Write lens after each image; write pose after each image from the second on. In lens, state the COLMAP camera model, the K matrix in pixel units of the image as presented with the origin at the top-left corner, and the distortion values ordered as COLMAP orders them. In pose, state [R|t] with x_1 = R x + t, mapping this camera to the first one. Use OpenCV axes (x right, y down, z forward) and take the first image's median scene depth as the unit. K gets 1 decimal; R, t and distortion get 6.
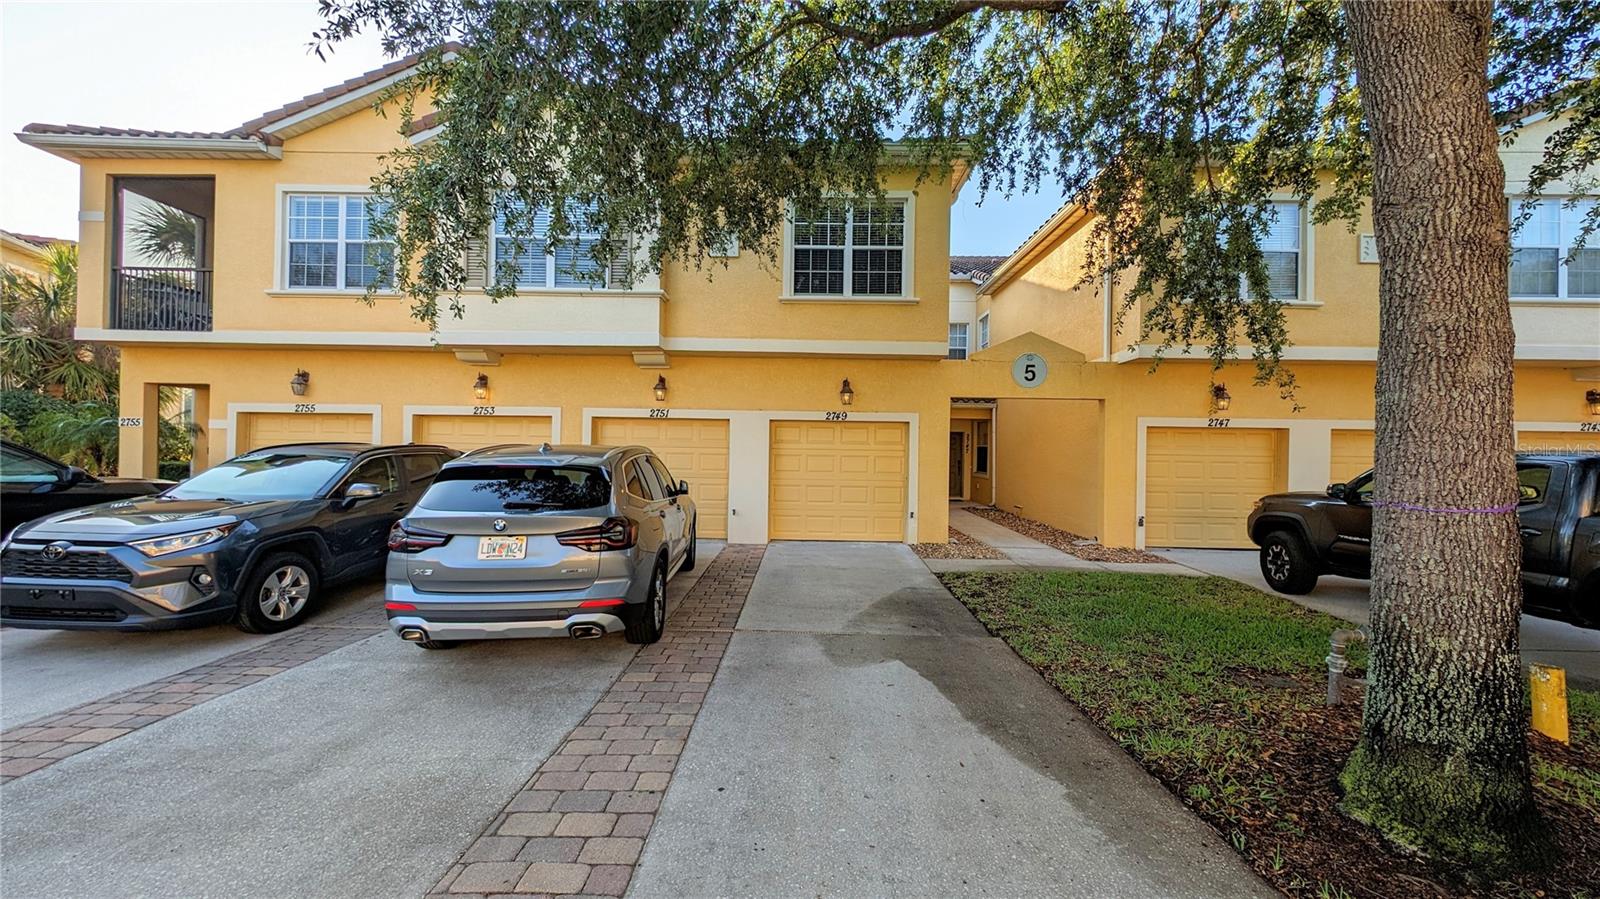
lens RADIAL K [[572.0, 0, 799.1], [0, 572.0, 448.7], [0, 0, 1]] dist [0.002366, 0.000028]
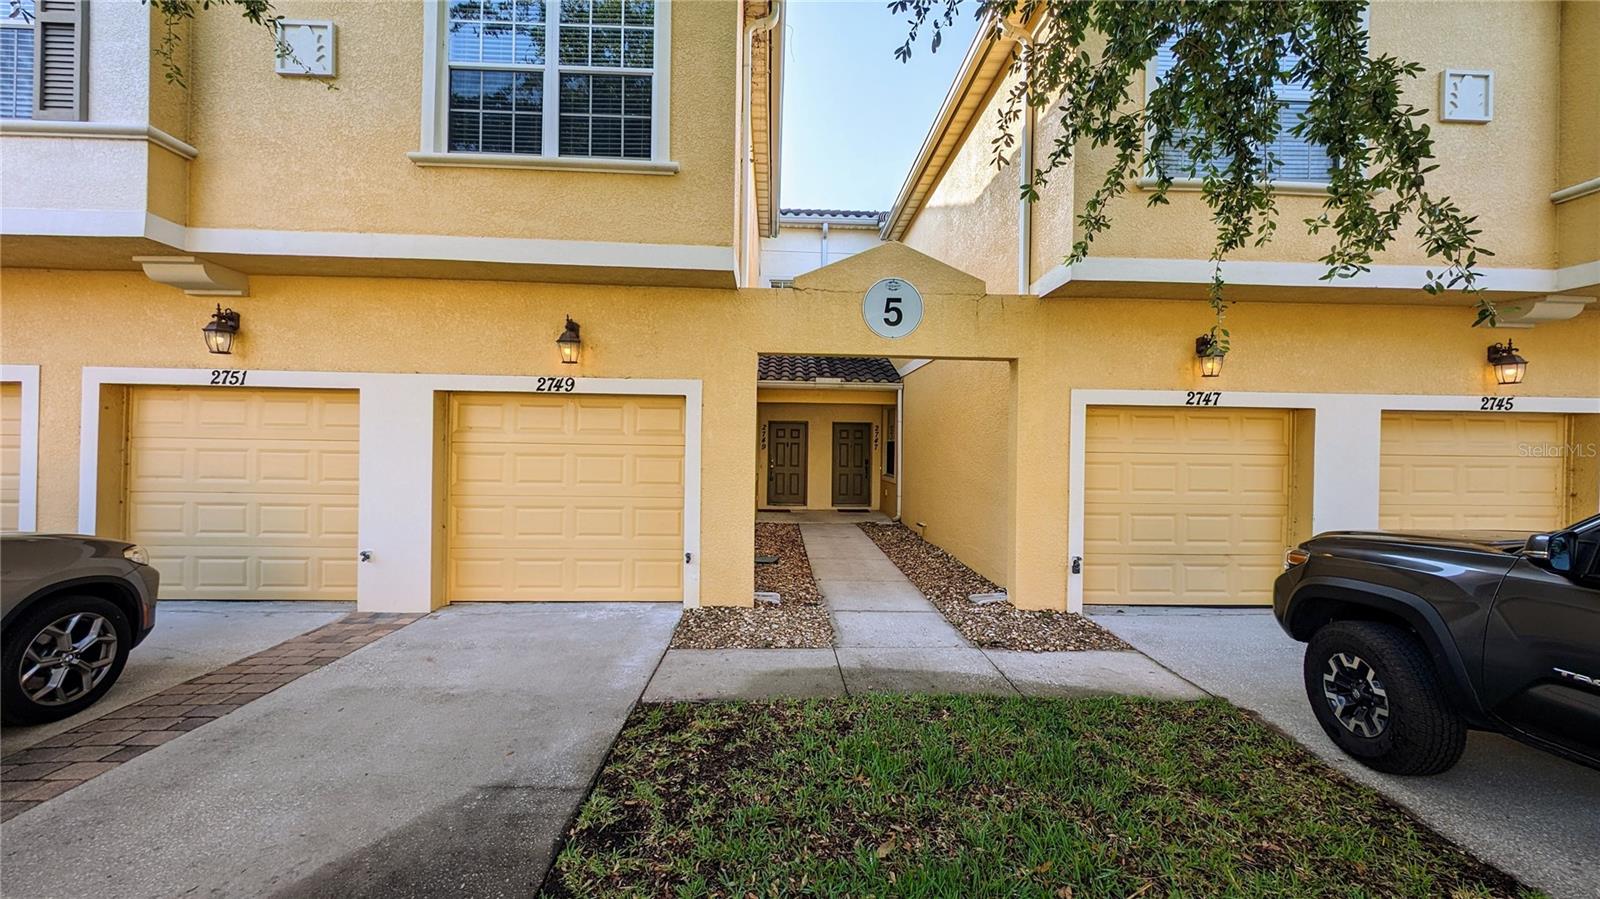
lens RADIAL K [[572.0, 0, 802.0], [0, 572.0, 450.9], [0, 0, 1]] dist [0.002366, 0.000028]
pose [[0.998166, -0.000038, 0.060537, 0.278649], [-0.000520, 0.999957, 0.009213, 0.003483], [-0.060535, -0.009228, 0.998123, 0.427781]]
